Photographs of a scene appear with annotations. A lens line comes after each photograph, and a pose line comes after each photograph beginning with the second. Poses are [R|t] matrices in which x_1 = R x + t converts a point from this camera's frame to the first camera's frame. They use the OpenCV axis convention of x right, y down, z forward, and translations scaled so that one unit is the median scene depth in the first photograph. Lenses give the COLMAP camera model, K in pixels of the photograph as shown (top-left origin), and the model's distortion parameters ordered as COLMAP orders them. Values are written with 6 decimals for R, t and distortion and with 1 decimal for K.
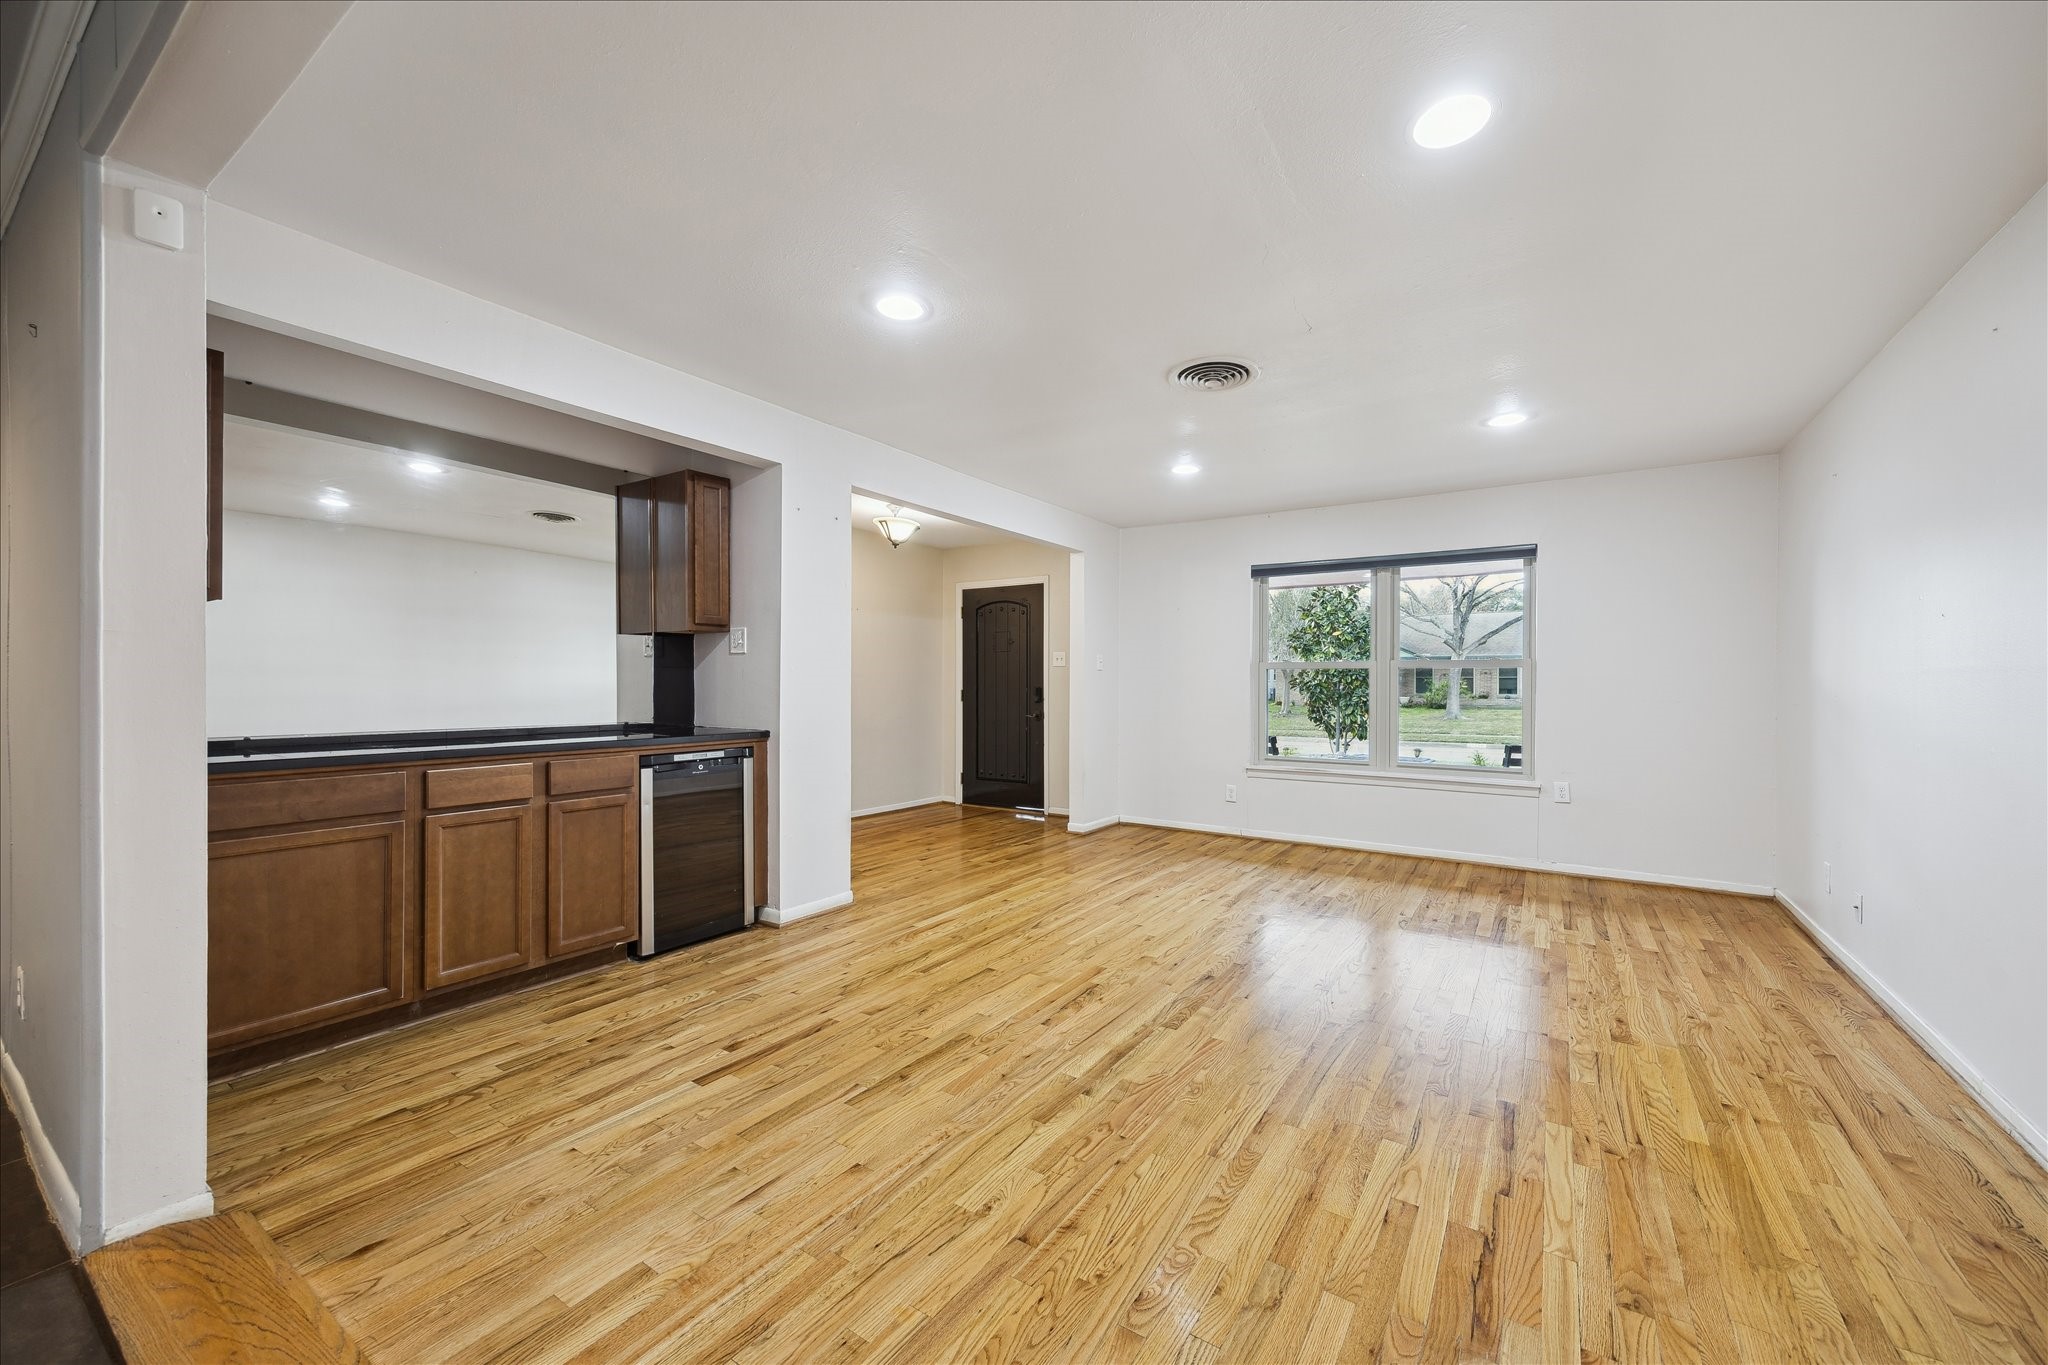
lens RADIAL K [[795.3, 0, 1038.4], [0, 795.3, 678.9], [0, 0, 1]] dist [0.006214, 0.001432]
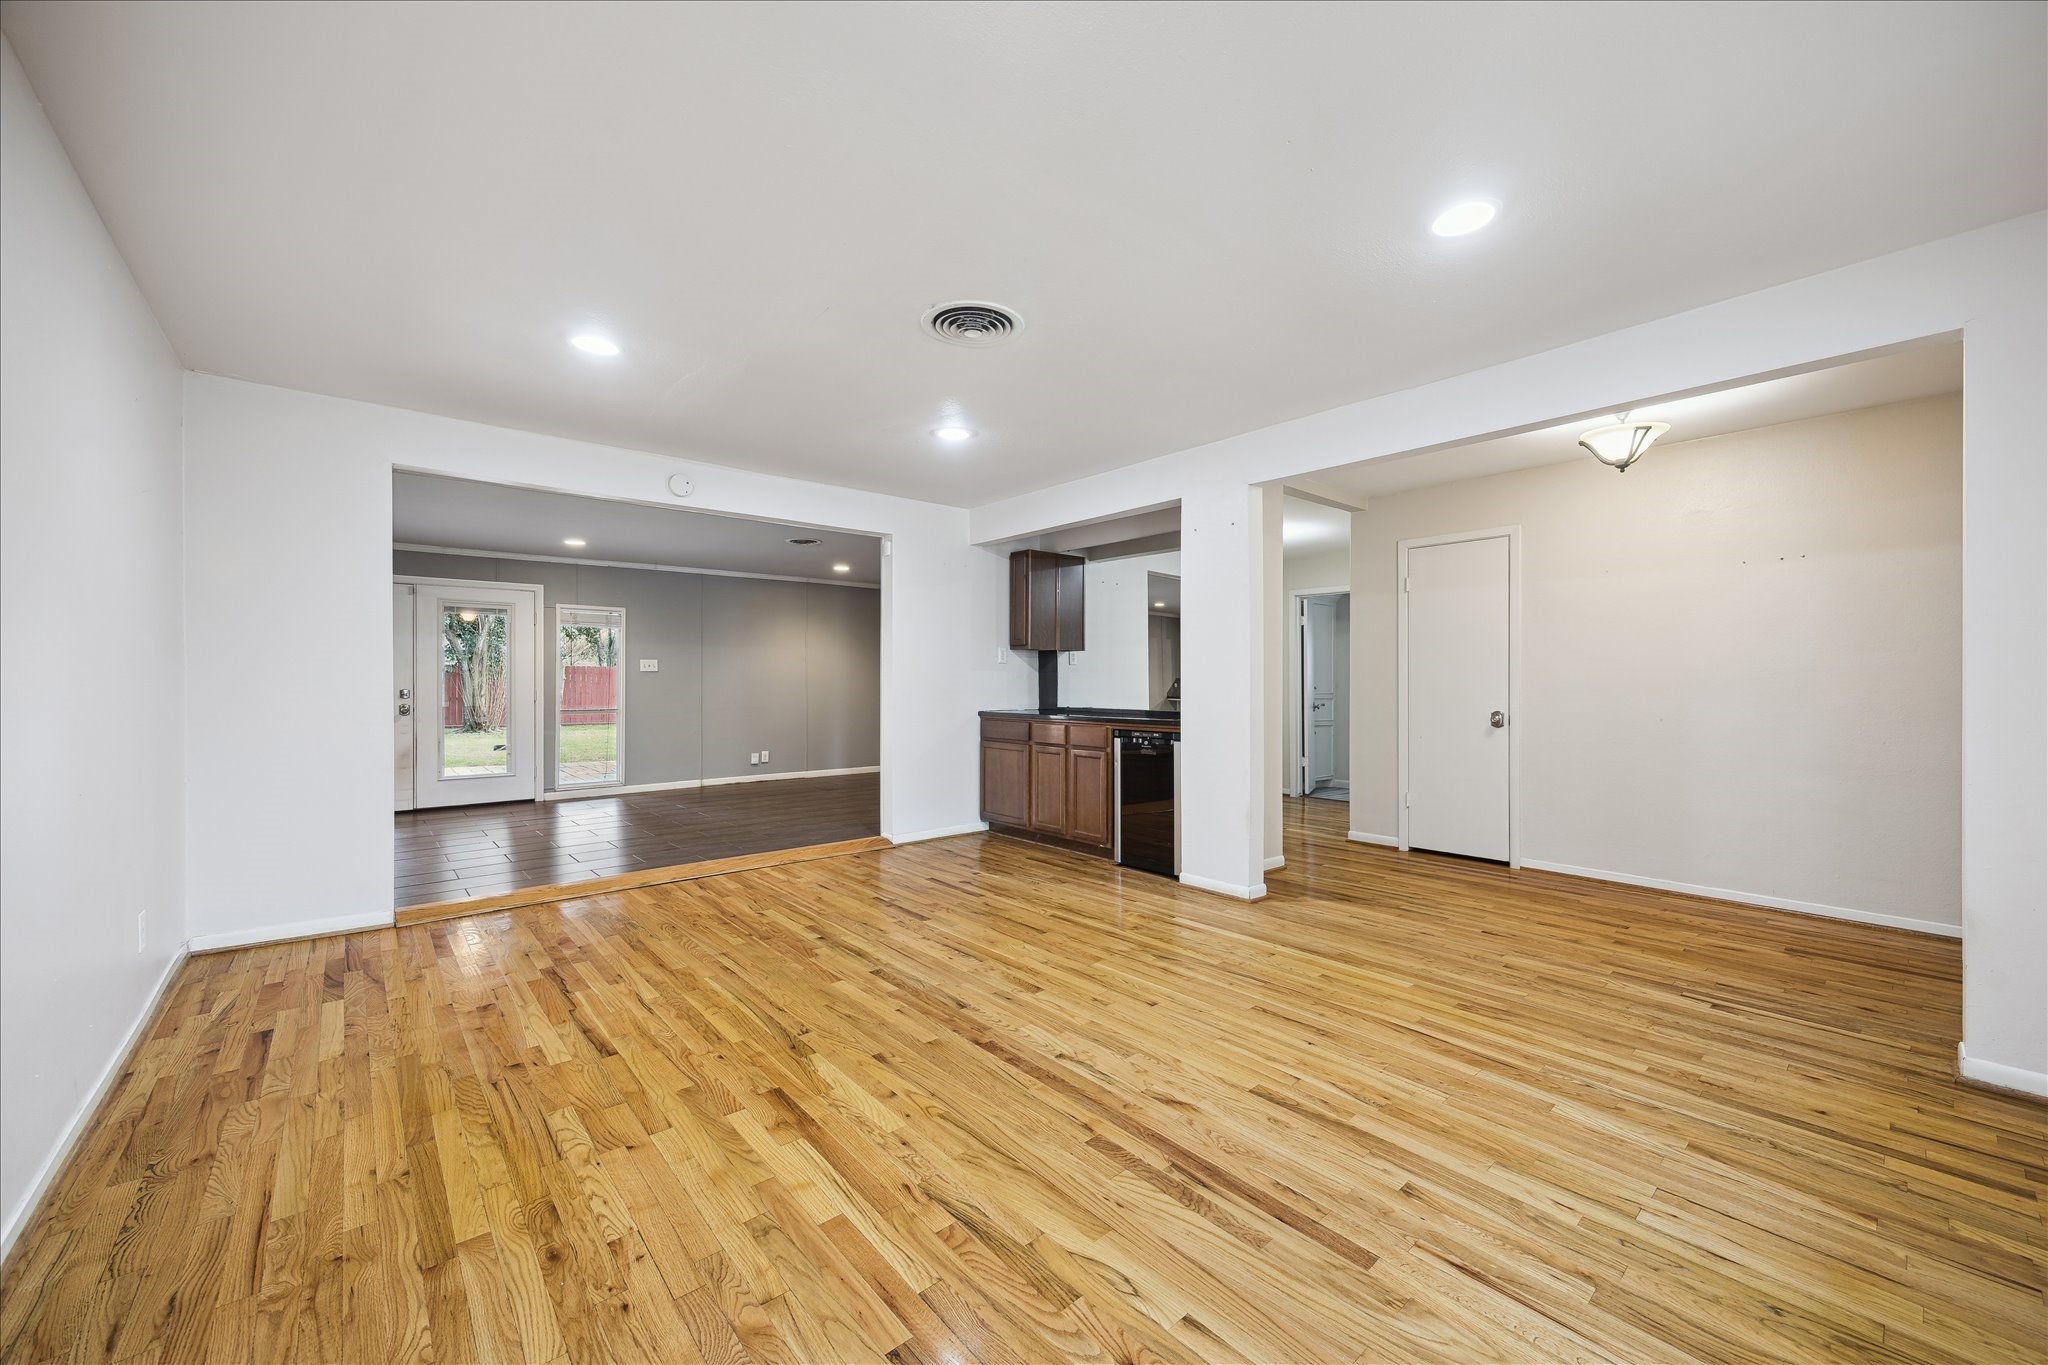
lens RADIAL K [[795.3, 0, 1027.4], [0, 795.3, 681.6], [0, 0, 1]] dist [0.006214, 0.001432]
pose [[-0.282866, -0.008746, -0.959120, 0.840543], [0.001694, 0.999952, -0.009618, 0.015937], [0.959158, -0.004345, -0.282838, 1.057728]]
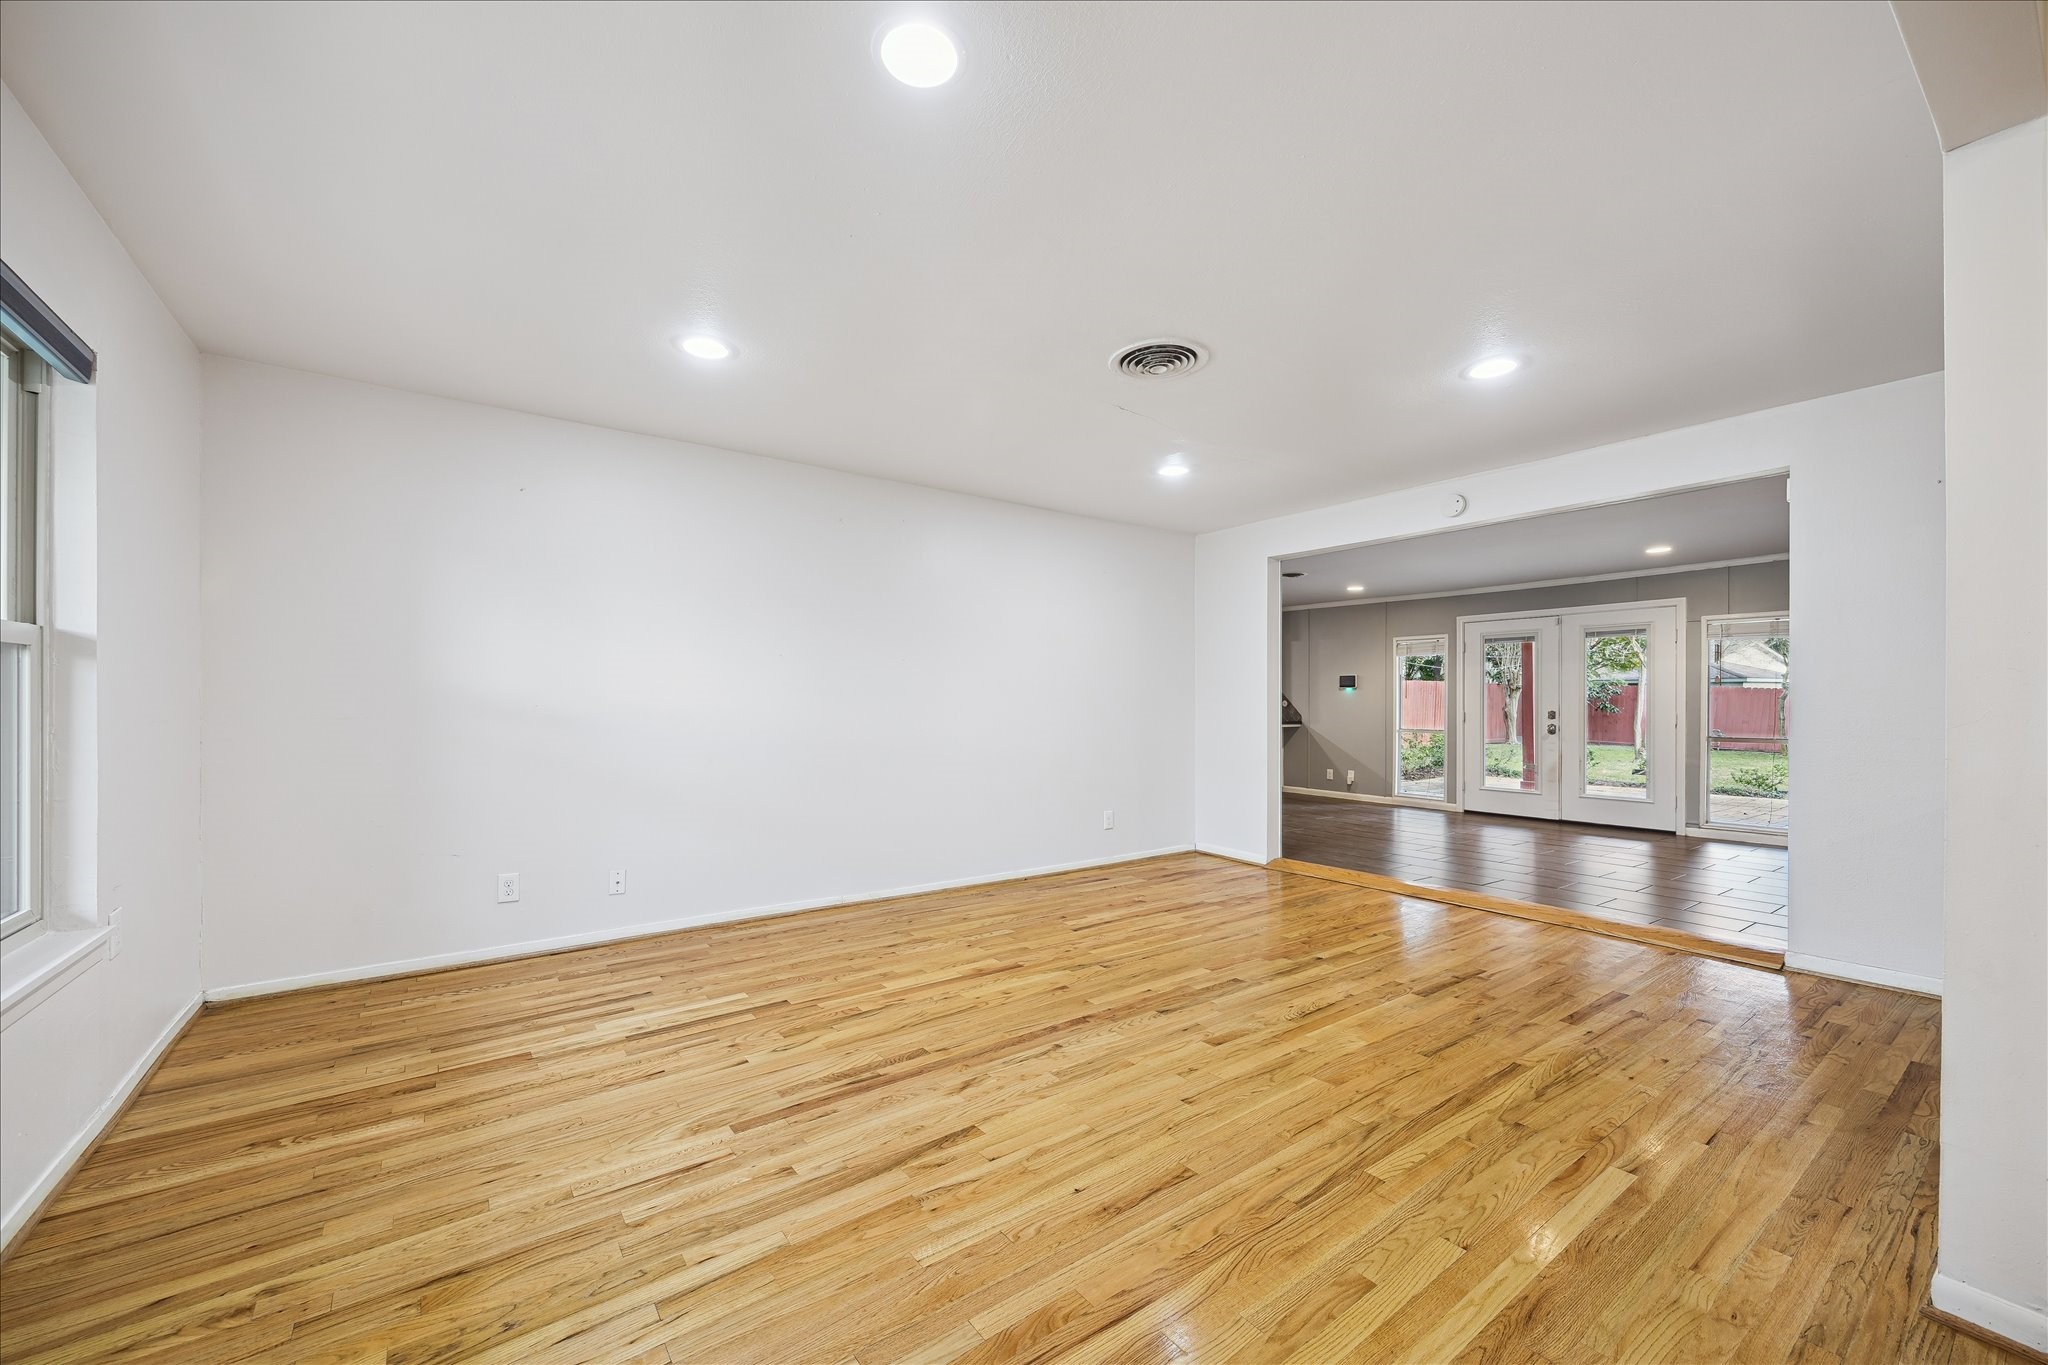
lens RADIAL K [[795.3, 0, 1028.1], [0, 795.3, 702.6], [0, 0, 1]] dist [0.006214, 0.001432]
pose [[-0.933845, -0.007956, 0.357589, 0.023347], [-0.009422, 0.999953, -0.002357, 0.010421], [-0.357553, -0.005571, -0.933876, 1.548607]]
